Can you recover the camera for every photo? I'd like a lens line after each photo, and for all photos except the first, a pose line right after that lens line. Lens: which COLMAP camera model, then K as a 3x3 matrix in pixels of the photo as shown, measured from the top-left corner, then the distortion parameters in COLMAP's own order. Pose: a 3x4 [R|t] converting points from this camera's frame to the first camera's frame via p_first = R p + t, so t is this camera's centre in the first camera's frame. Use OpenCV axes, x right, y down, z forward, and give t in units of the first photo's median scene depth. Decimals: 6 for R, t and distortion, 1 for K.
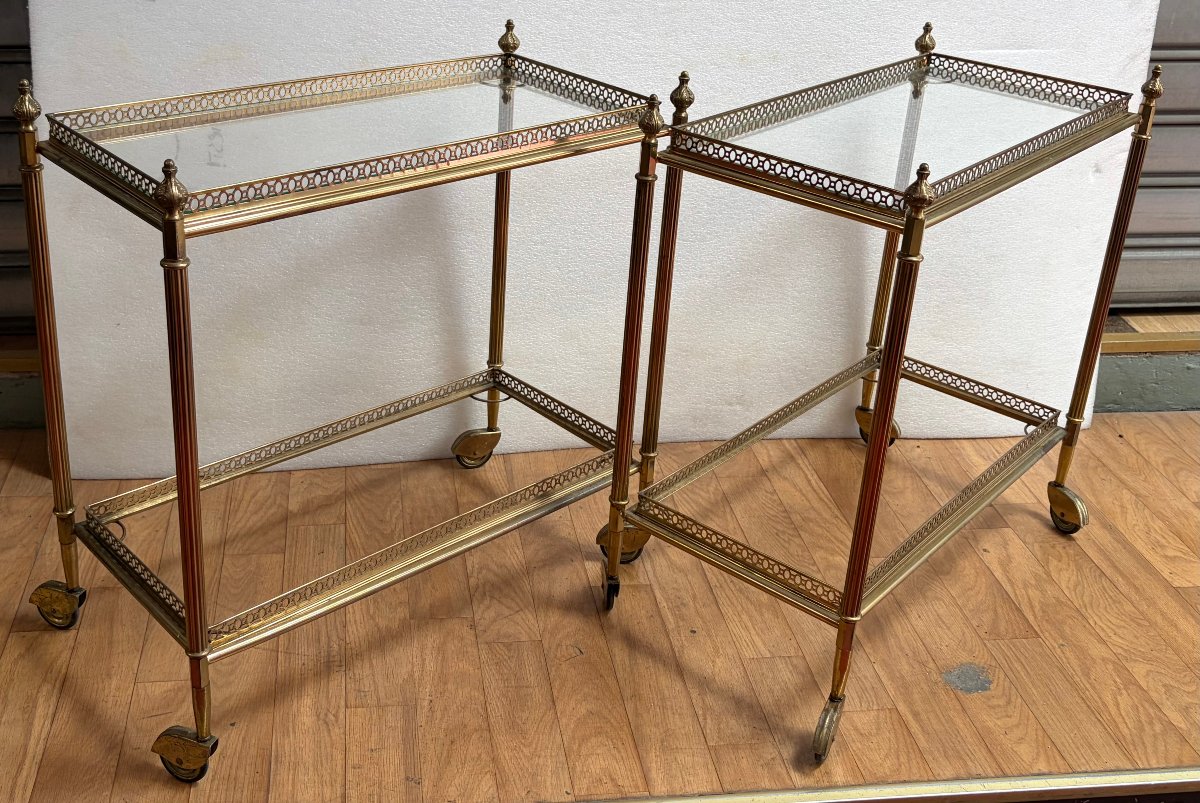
lens RADIAL K [[1322.1, 0, 538.4], [0, 1322.1, 271.4], [0, 0, 1]] dist [0.020880, -0.045523]
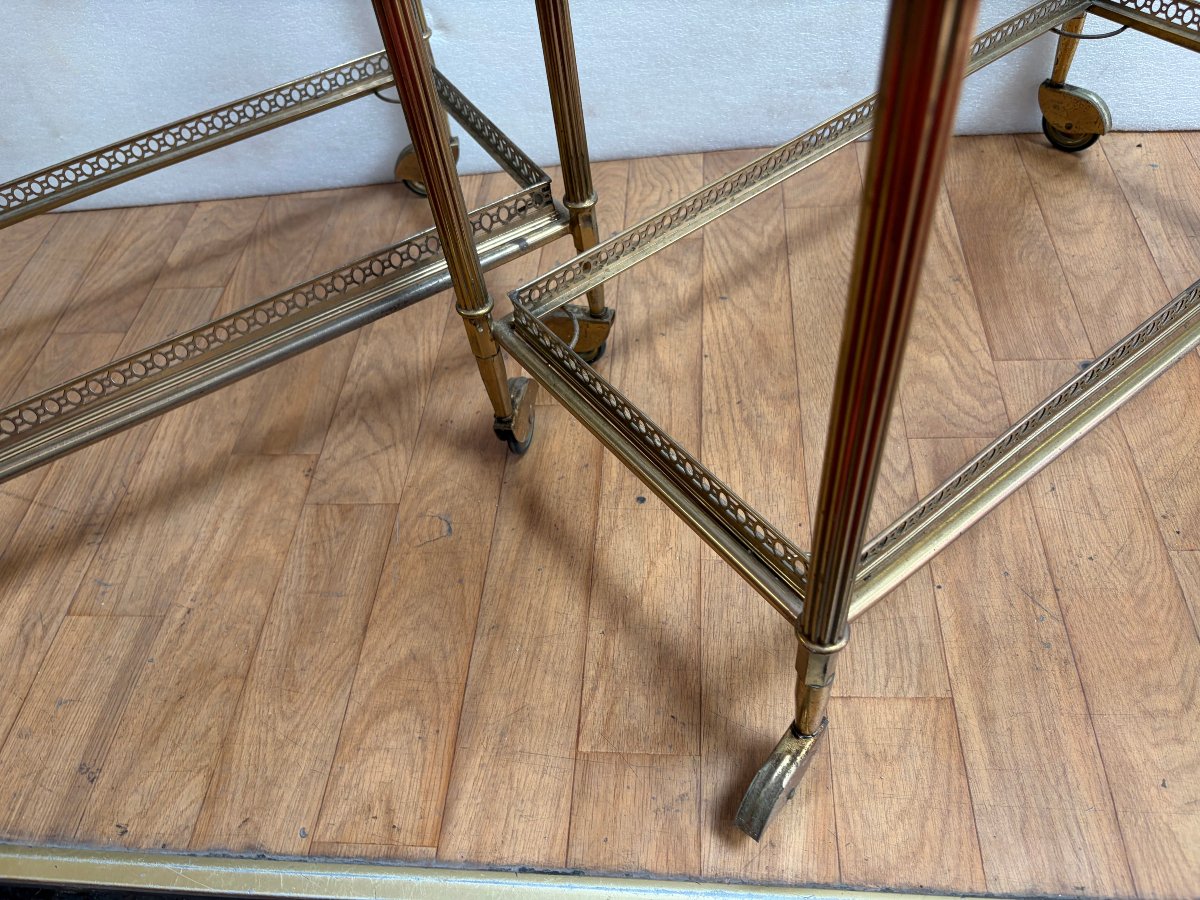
lens RADIAL K [[918.4, 0, 600.0], [0, 918.4, 450.0], [0, 0, 1]] dist [0.041541, -0.060718]
pose [[0.967357, 0.064136, -0.245166, 0.205932], [0.060843, 0.880367, 0.470374, 0.050374], [0.246004, -0.469937, 0.847727, 0.656961]]
